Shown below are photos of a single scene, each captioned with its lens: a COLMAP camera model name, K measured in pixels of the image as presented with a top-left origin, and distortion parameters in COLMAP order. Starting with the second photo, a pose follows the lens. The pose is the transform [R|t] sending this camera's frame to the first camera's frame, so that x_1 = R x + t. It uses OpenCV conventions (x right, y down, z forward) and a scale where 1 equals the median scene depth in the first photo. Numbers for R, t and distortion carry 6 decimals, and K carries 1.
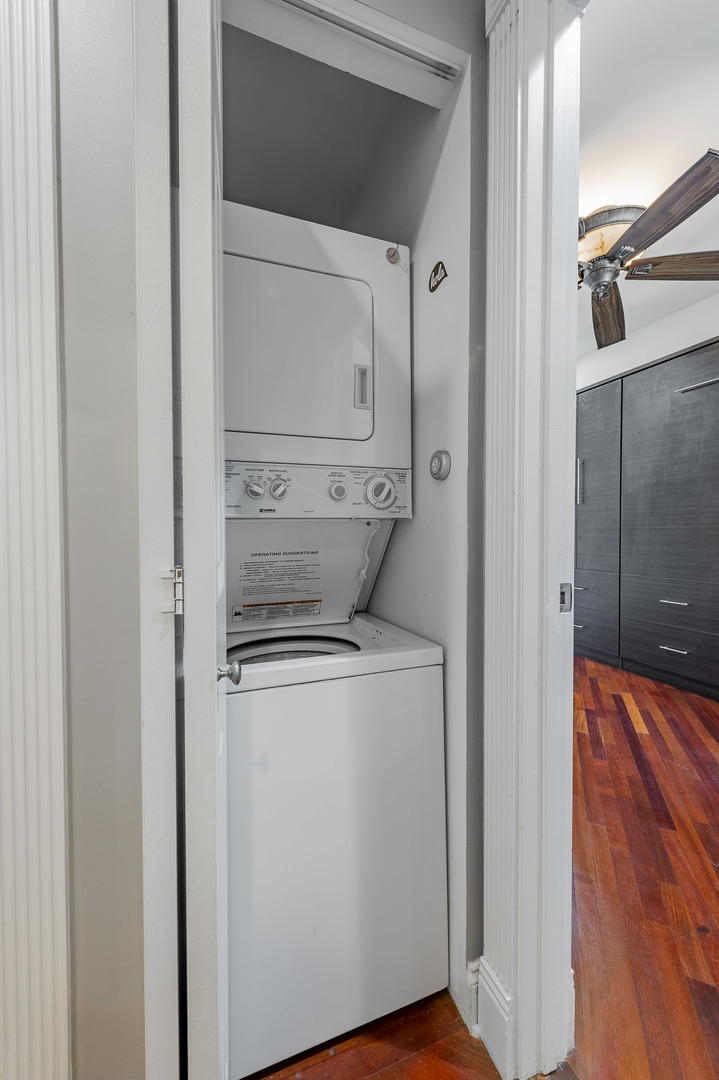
lens RADIAL K [[420.3, 0, 362.0], [0, 420.3, 538.4], [0, 0, 1]] dist [0.000026, 0.000001]
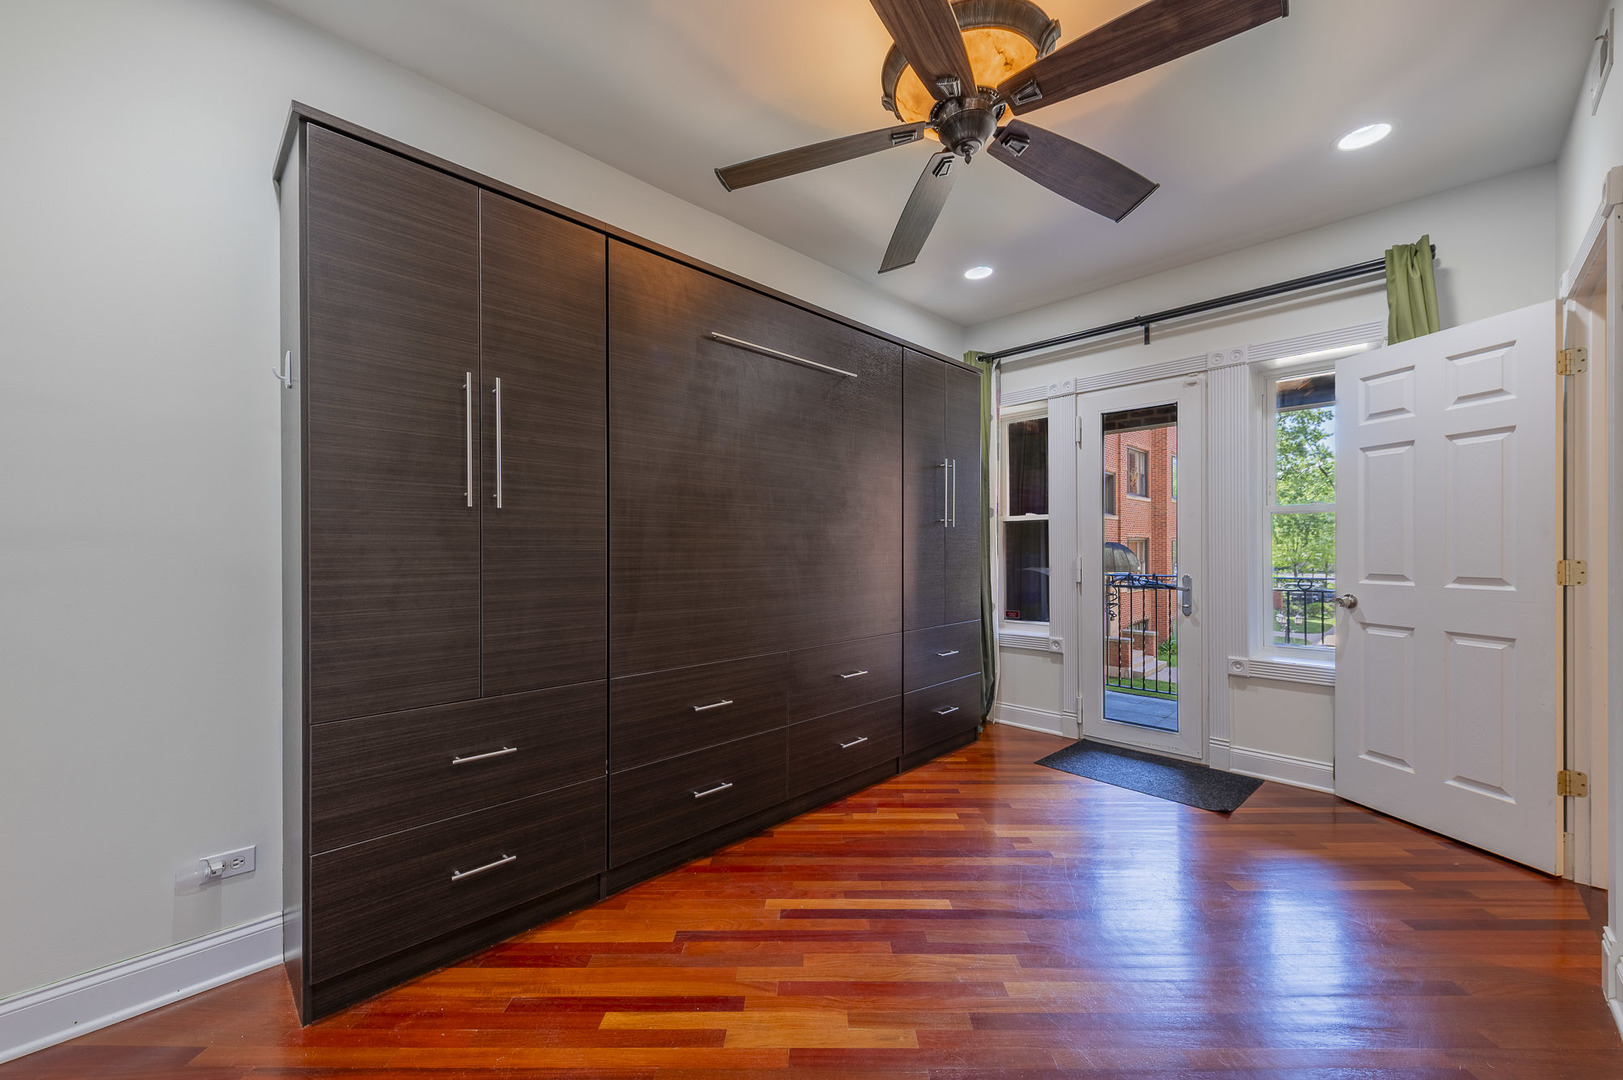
lens RADIAL K [[626.8, 0, 816.8], [0, 626.8, 547.7], [0, 0, 1]] dist [0.003284, 0.000276]
pose [[-0.423645, 0.005757, 0.905810, -0.079043], [0.016804, 0.999858, 0.001504, -0.056670], [-0.905672, 0.015859, -0.423682, 1.202121]]
